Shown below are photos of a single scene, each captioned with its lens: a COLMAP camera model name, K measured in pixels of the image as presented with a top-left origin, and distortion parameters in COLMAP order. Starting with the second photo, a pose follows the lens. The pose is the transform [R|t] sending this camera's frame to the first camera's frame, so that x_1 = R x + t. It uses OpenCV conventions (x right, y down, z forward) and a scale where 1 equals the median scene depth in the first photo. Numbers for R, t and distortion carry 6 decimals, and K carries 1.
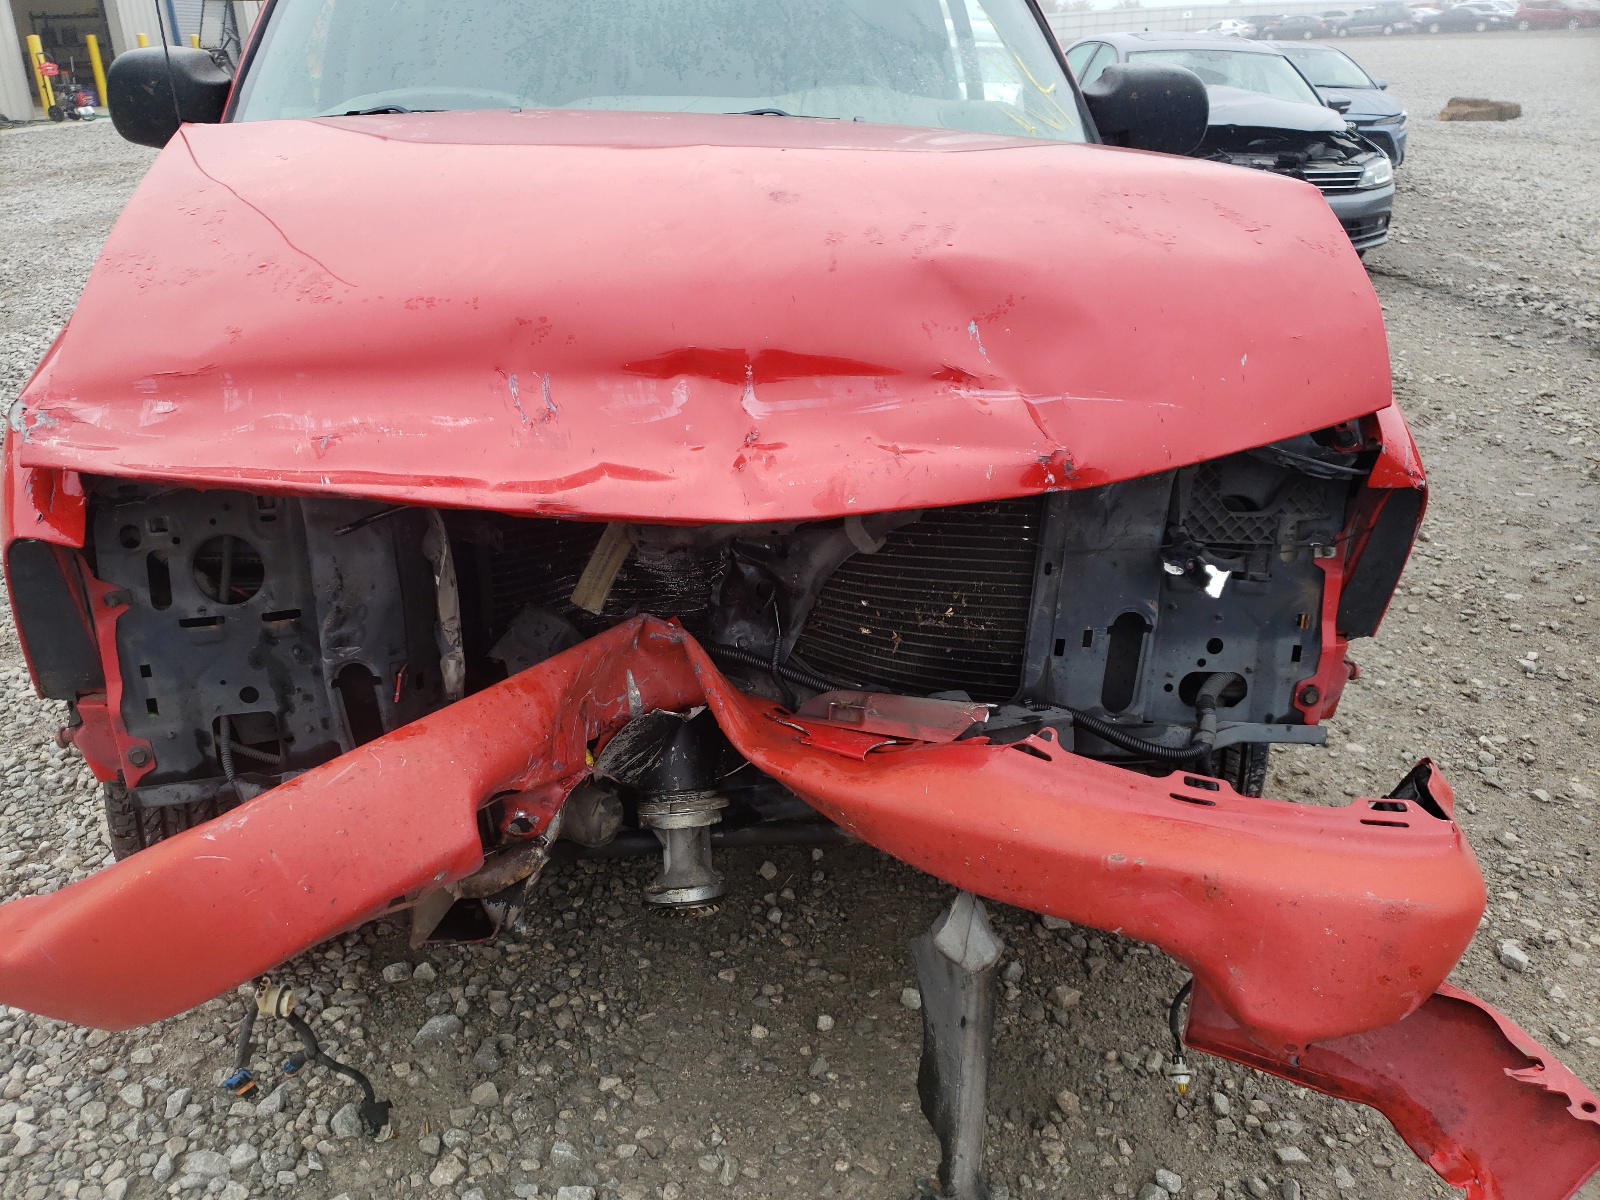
lens RADIAL K [[1190.1, 0, 800.0], [0, 1190.1, 600.0], [0, 0, 1]] dist [-0.004630, -0.004284]
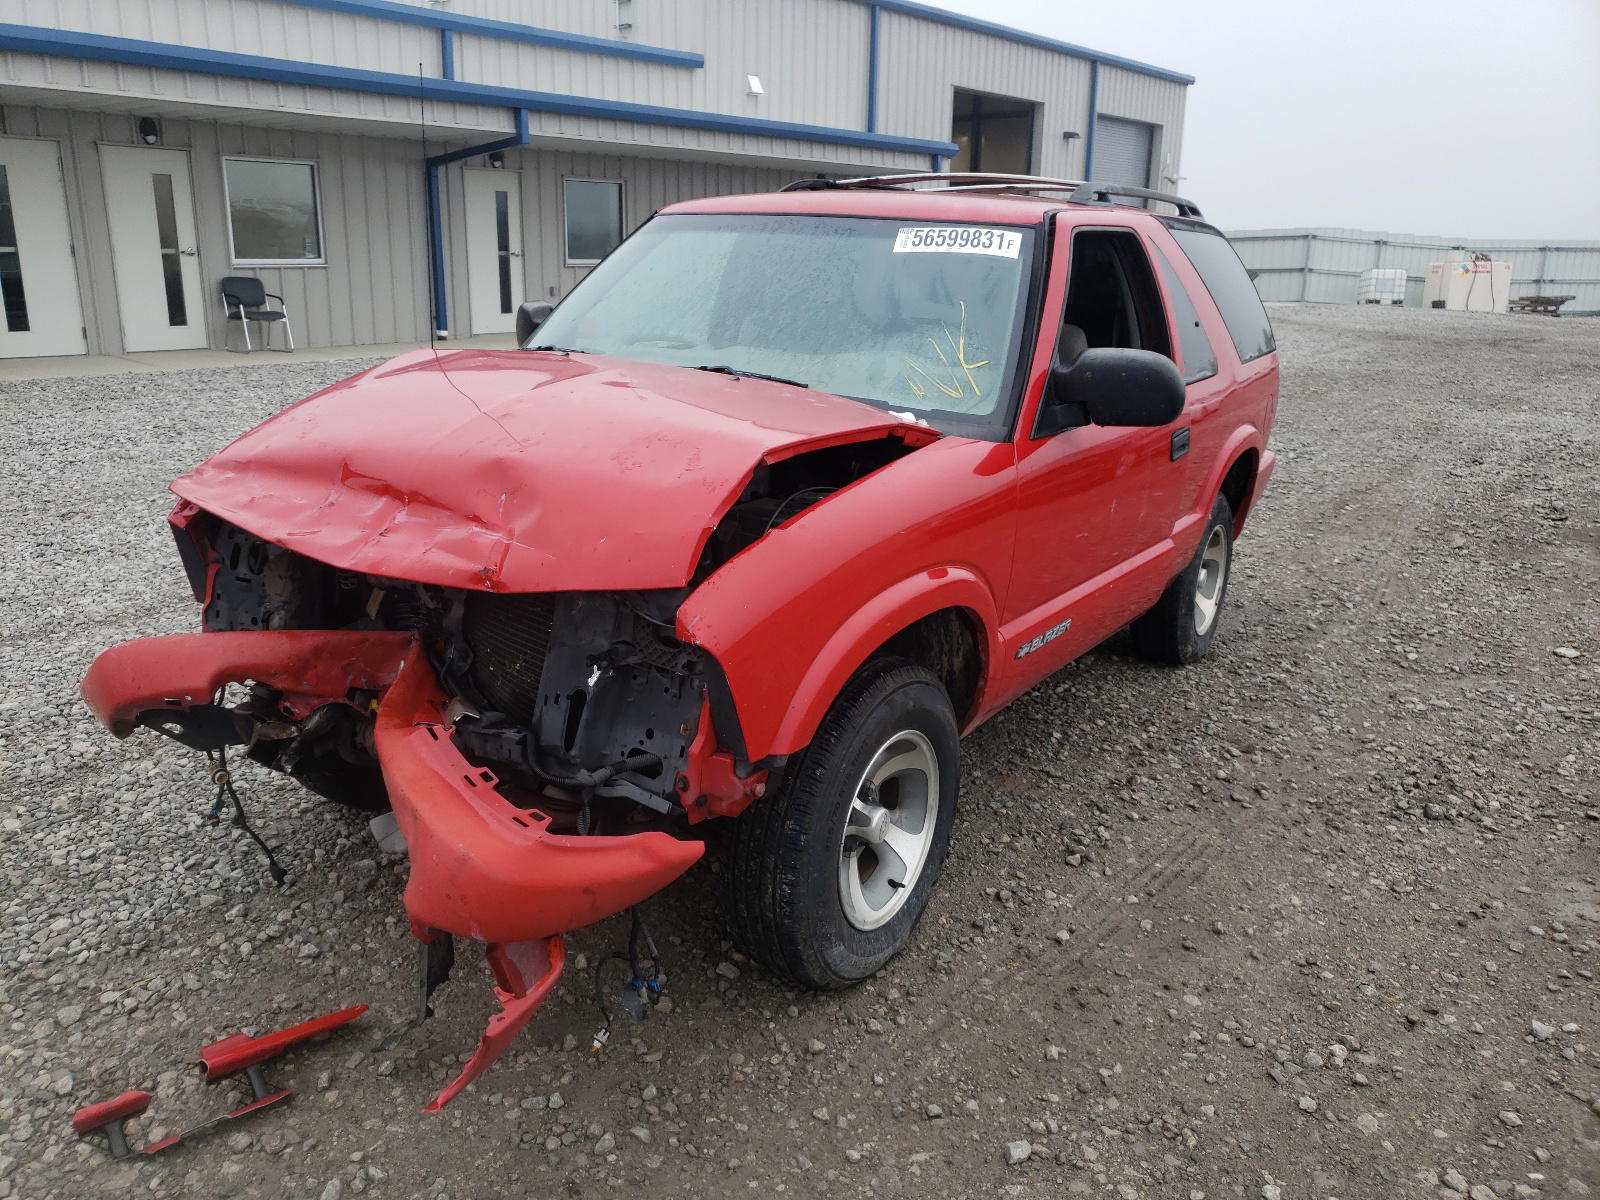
lens RADIAL K [[1190.1, 0, 800.0], [0, 1190.1, 600.0], [0, 0, 1]] dist [-0.004630, -0.004284]
pose [[0.801920, 0.198359, -0.563540, 1.501319], [-0.273325, 0.960578, -0.050831, -0.111743], [0.531241, 0.194792, 0.824523, -0.171574]]
